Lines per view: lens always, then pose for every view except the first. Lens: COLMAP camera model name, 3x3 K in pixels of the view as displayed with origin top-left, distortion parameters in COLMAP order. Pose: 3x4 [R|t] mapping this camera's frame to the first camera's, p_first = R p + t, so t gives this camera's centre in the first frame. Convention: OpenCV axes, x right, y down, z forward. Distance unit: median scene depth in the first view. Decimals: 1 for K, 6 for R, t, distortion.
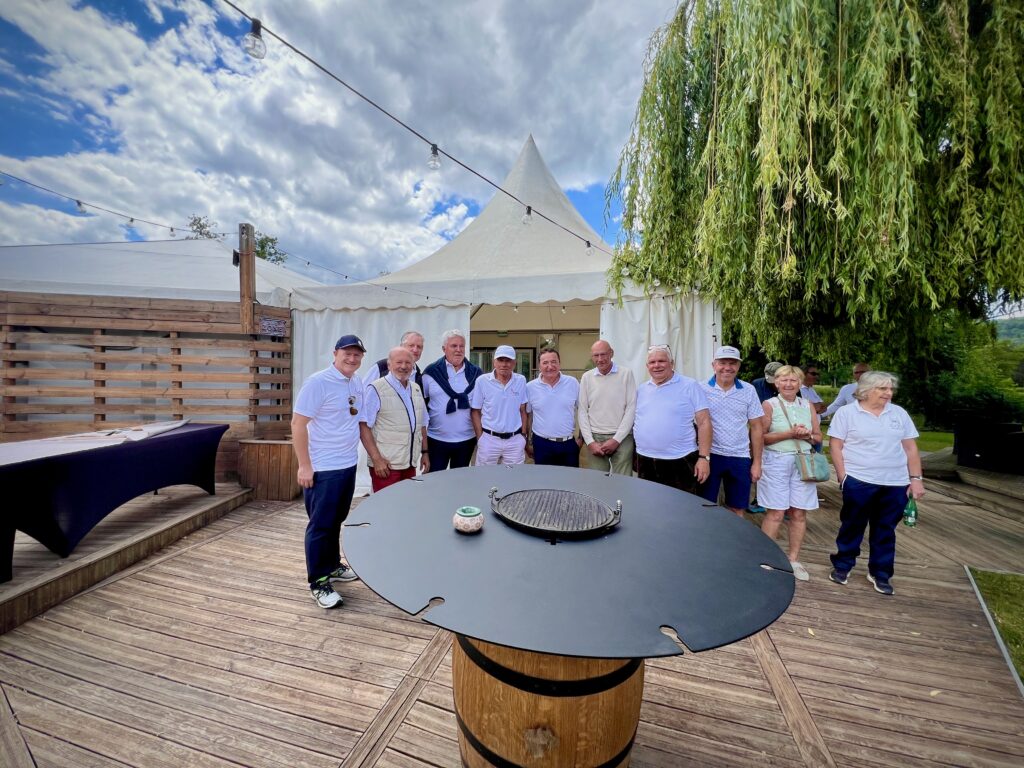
lens RADIAL K [[413.5, 0, 512.0], [0, 413.5, 384.0], [0, 0, 1]] dist [0.000666, 0.000025]
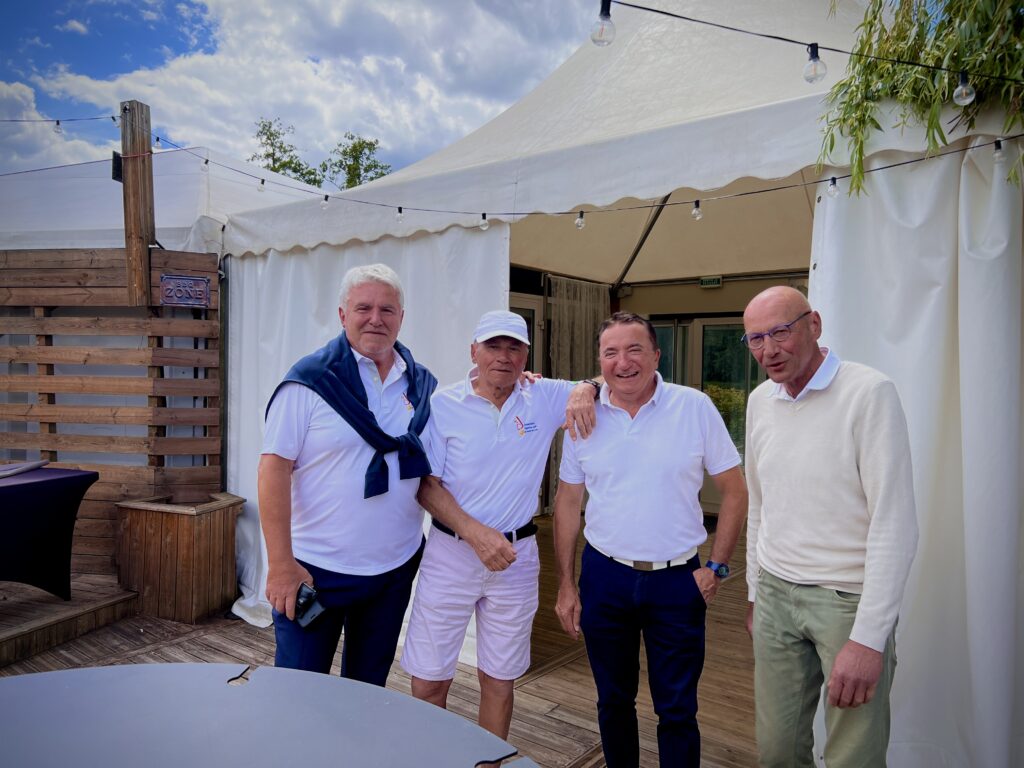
lens RADIAL K [[778.2, 0, 512.0], [0, 778.2, 384.0], [0, 0, 1]] dist [0.001179, 0.001653]
pose [[0.924973, 0.001828, -0.380029, 0.201594], [-0.004897, 0.999963, -0.007109, -0.013584], [0.380002, 0.008436, 0.924947, 0.245118]]
